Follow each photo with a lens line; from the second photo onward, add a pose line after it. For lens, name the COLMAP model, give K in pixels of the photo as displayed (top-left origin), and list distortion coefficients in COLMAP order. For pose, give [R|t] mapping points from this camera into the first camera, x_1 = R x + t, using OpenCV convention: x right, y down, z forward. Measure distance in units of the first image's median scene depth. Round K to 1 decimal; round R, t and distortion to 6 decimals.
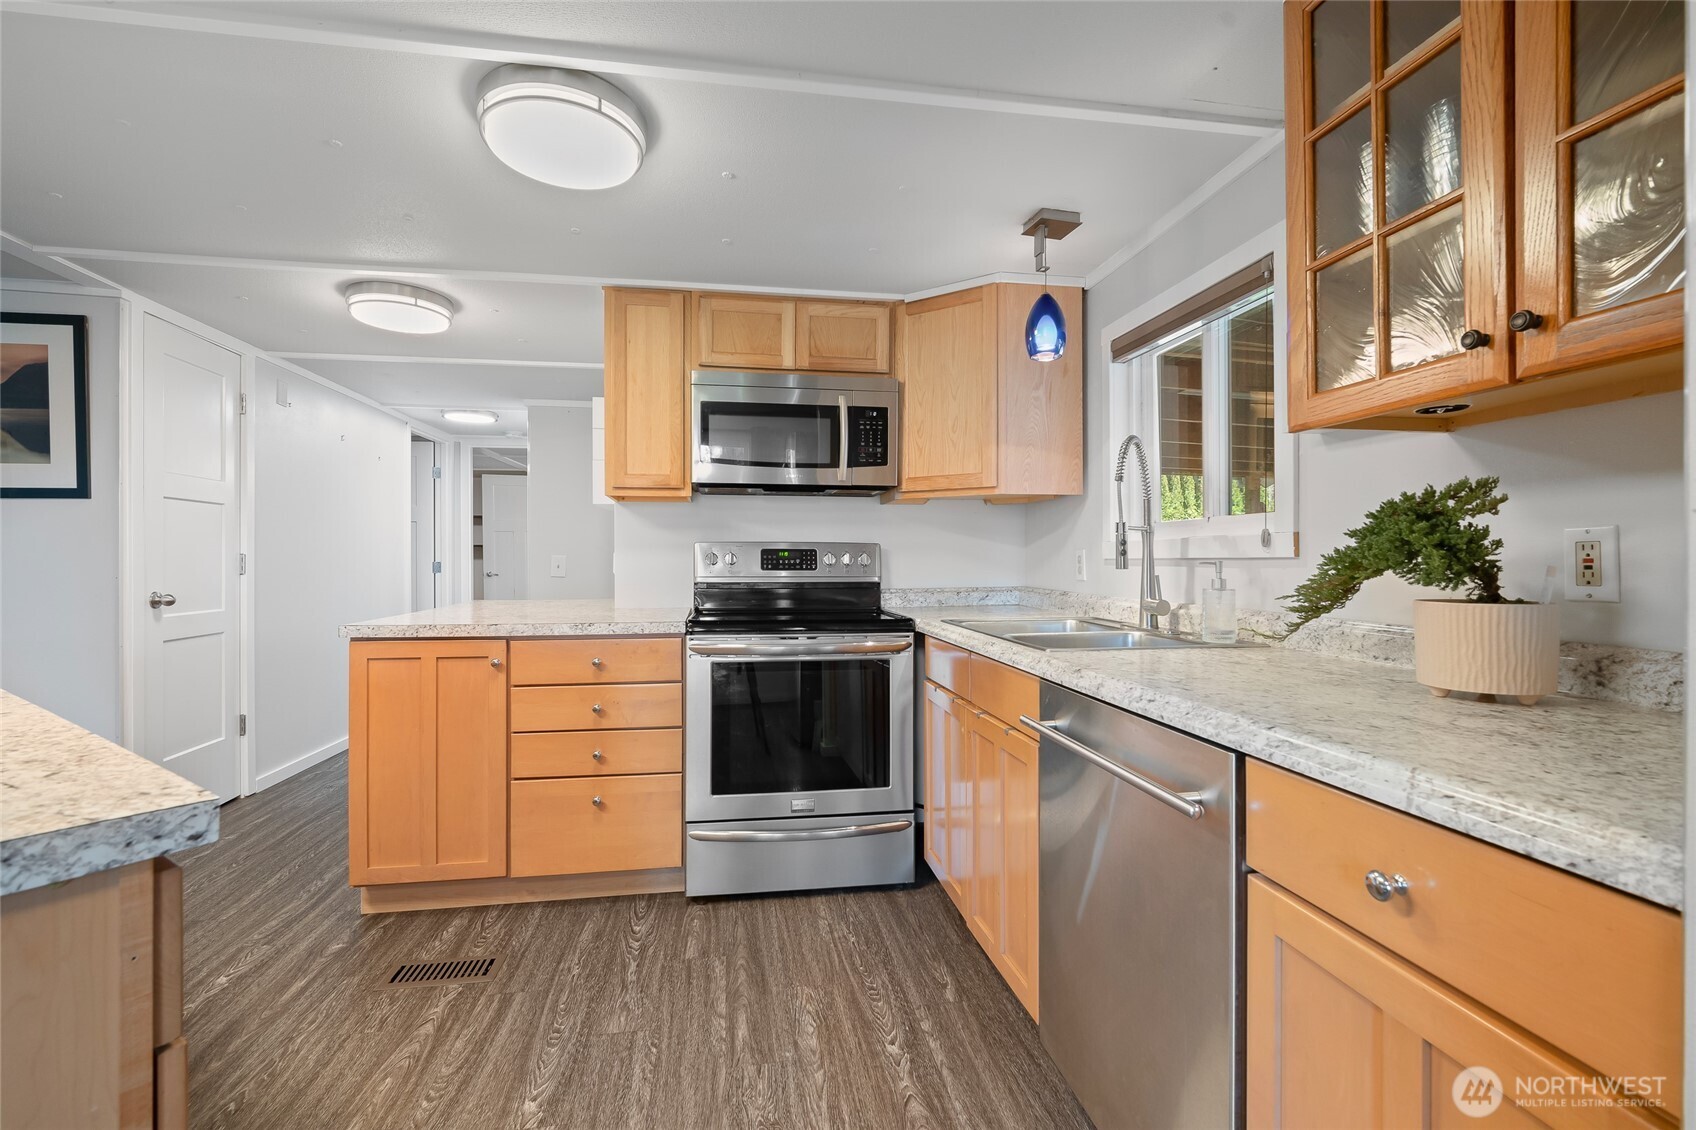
lens RADIAL K [[747.2, 0, 845.8], [0, 747.2, 556.4], [0, 0, 1]] dist [-0.011965, 0.004807]
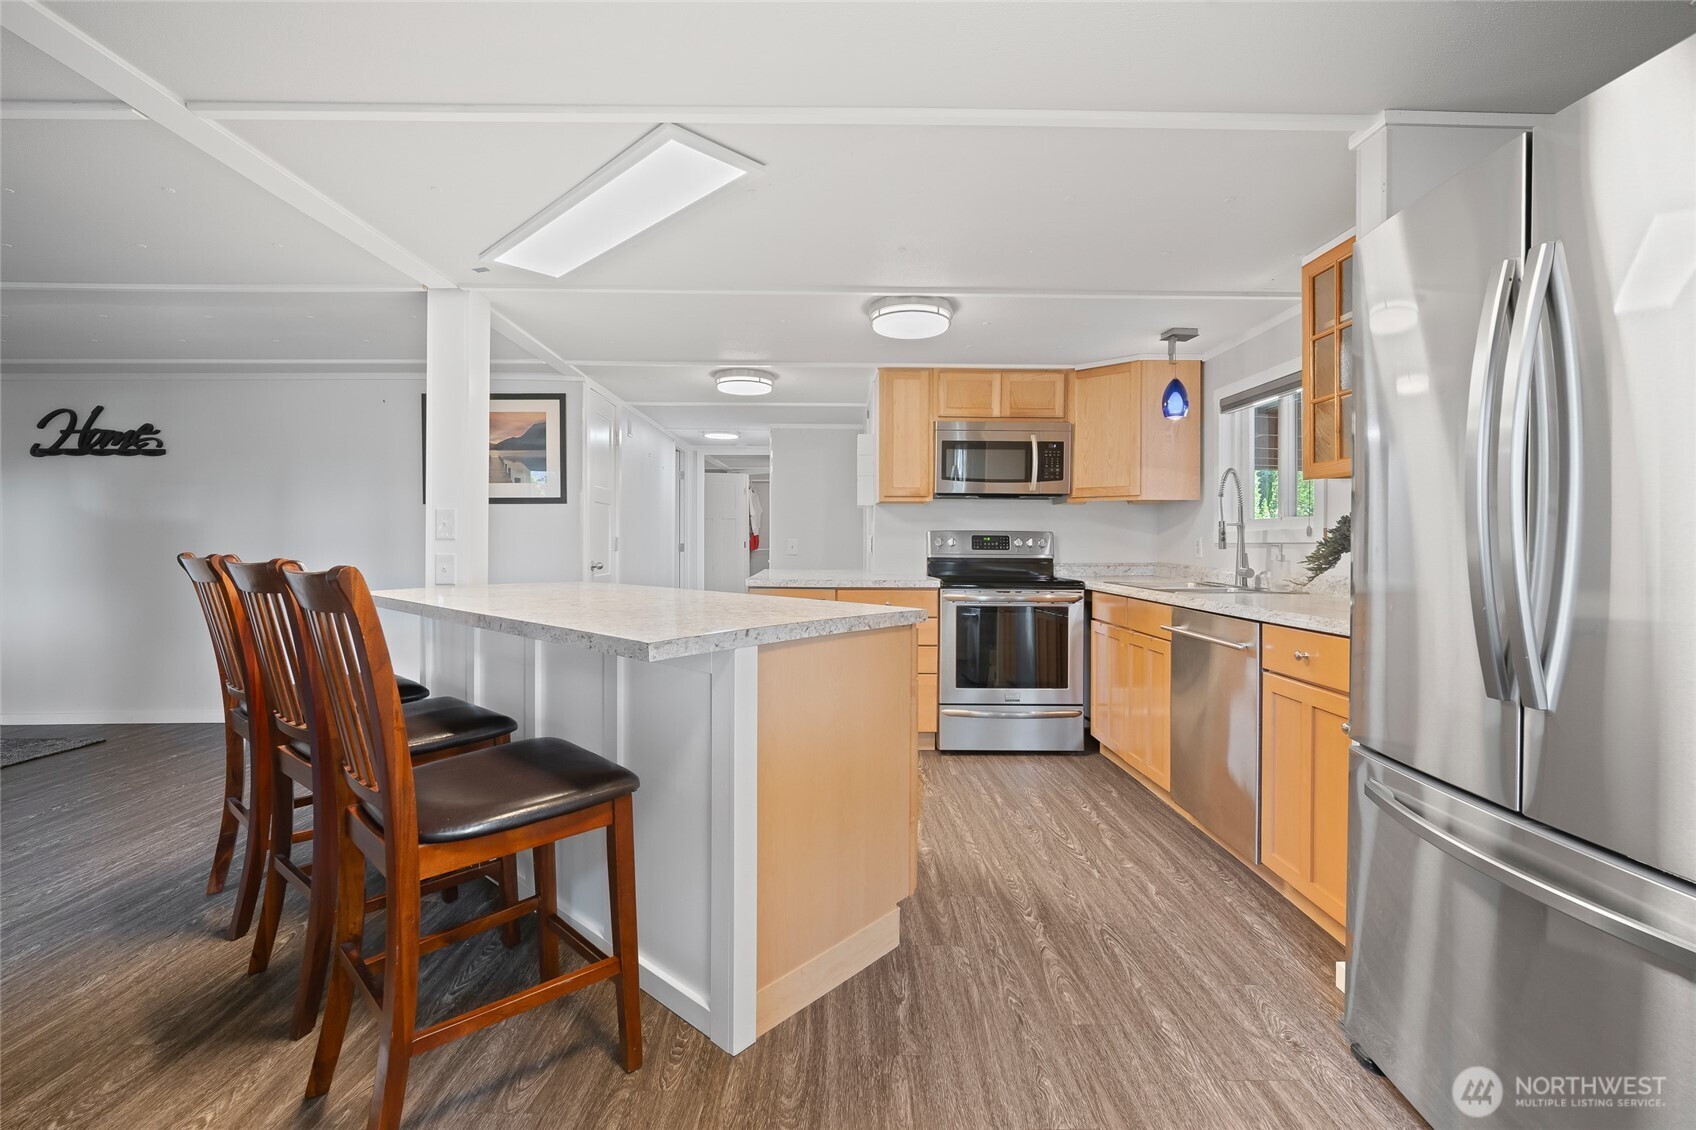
lens RADIAL K [[743.4, 0, 848.7], [0, 743.4, 544.1], [0, 0, 1]] dist [-0.012203, 0.003693]
pose [[0.989458, 0.004937, -0.144739, -0.173949], [-0.004081, 0.999972, 0.006207, -0.000825], [0.144765, -0.005550, 0.989450, -0.609994]]
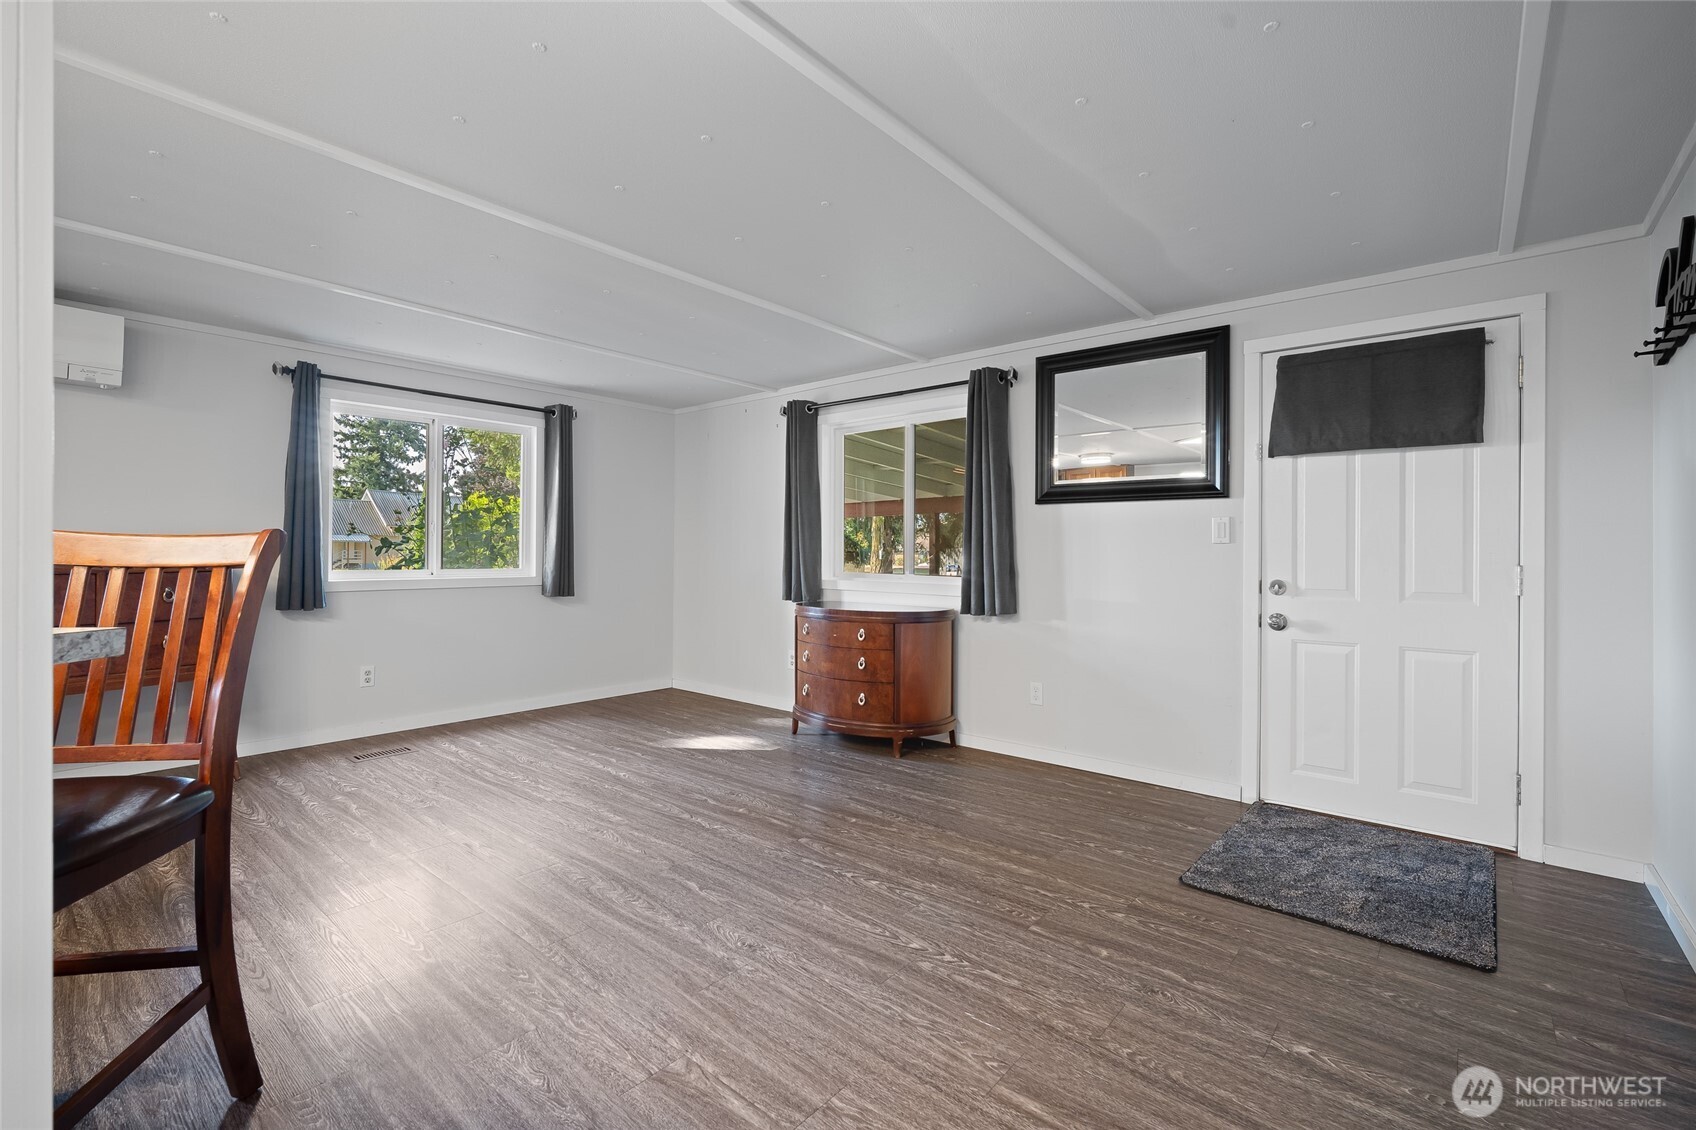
lens RADIAL K [[747.2, 0, 845.8], [0, 747.2, 556.4], [0, 0, 1]] dist [-0.011965, 0.004807]
pose [[-0.752973, -0.000762, -0.658051, -1.106995], [-0.003948, 0.999987, 0.003360, 0.036977], [0.658040, 0.005128, -0.752966, 0.979421]]
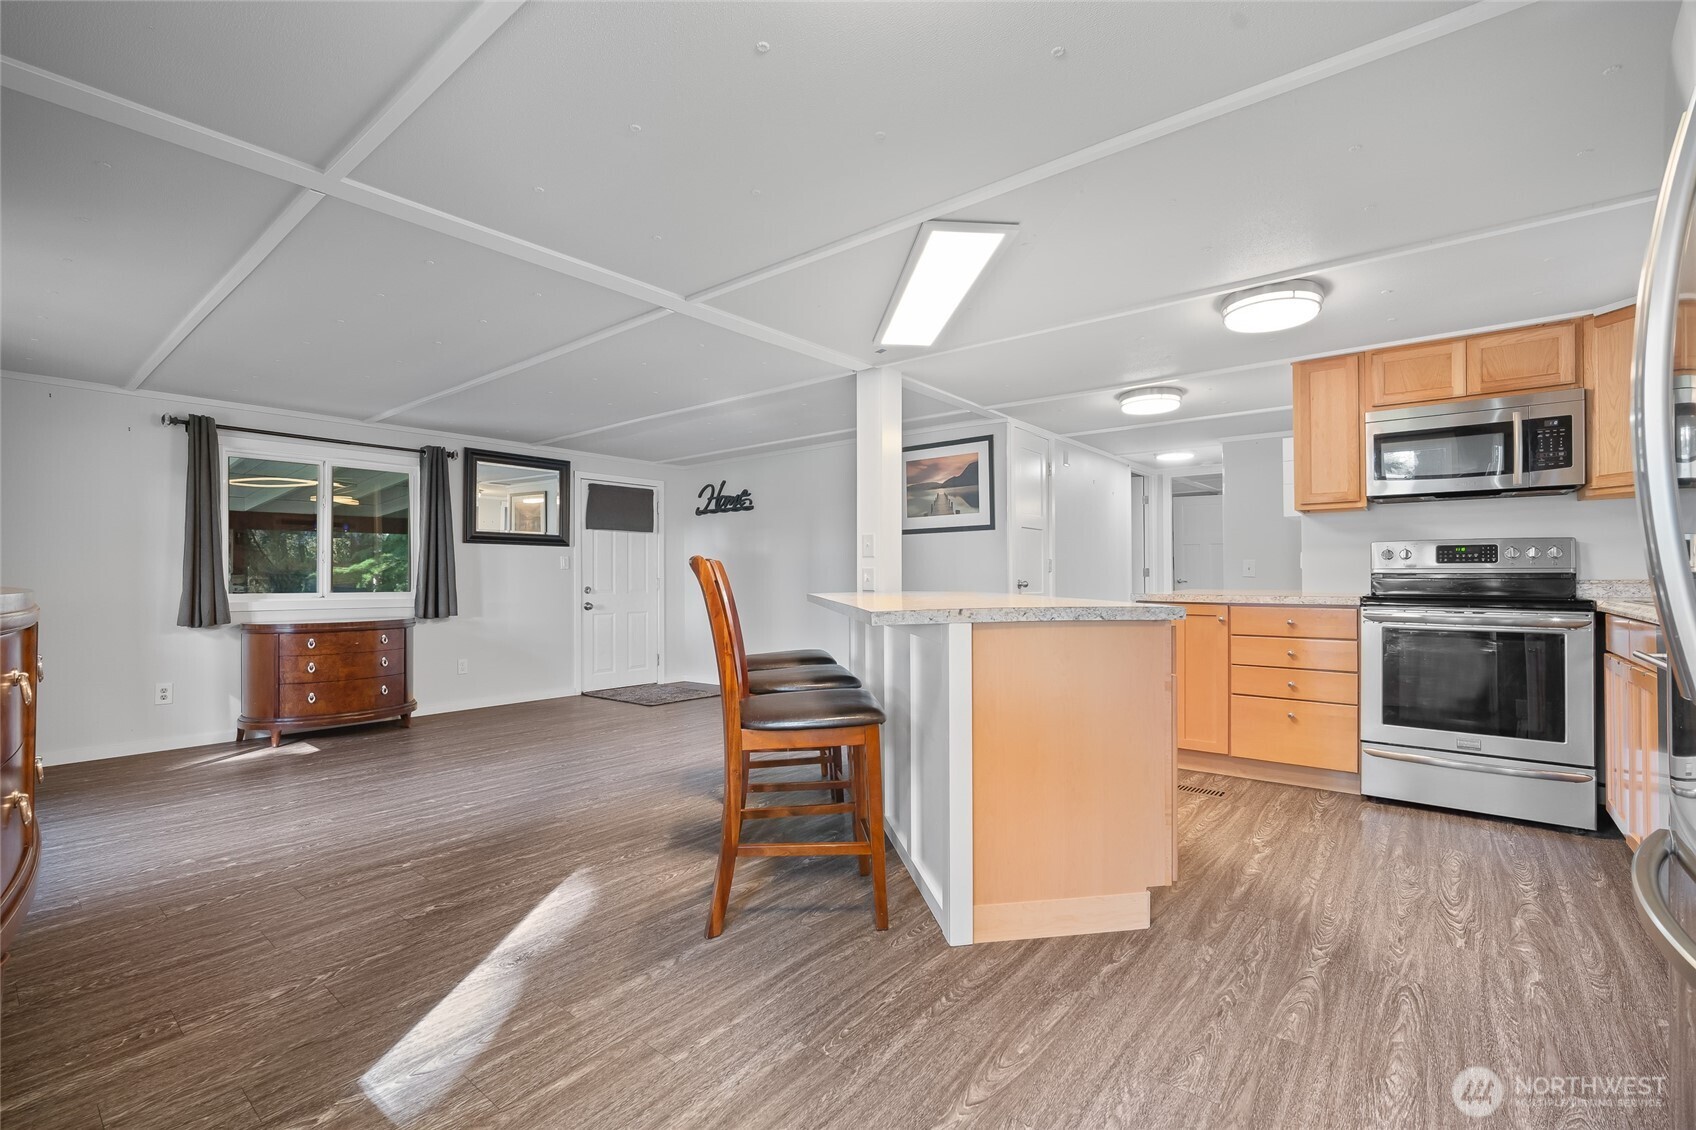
lens RADIAL K [[742.8, 0, 849.4], [0, 742.8, 571.5], [0, 0, 1]] dist [-0.018964, 0.006031]
pose [[0.666397, -0.006236, -0.745571, 0.172487], [0.004738, 0.999980, -0.004129, 0.039775], [0.745582, -0.000781, 0.666413, -0.615258]]
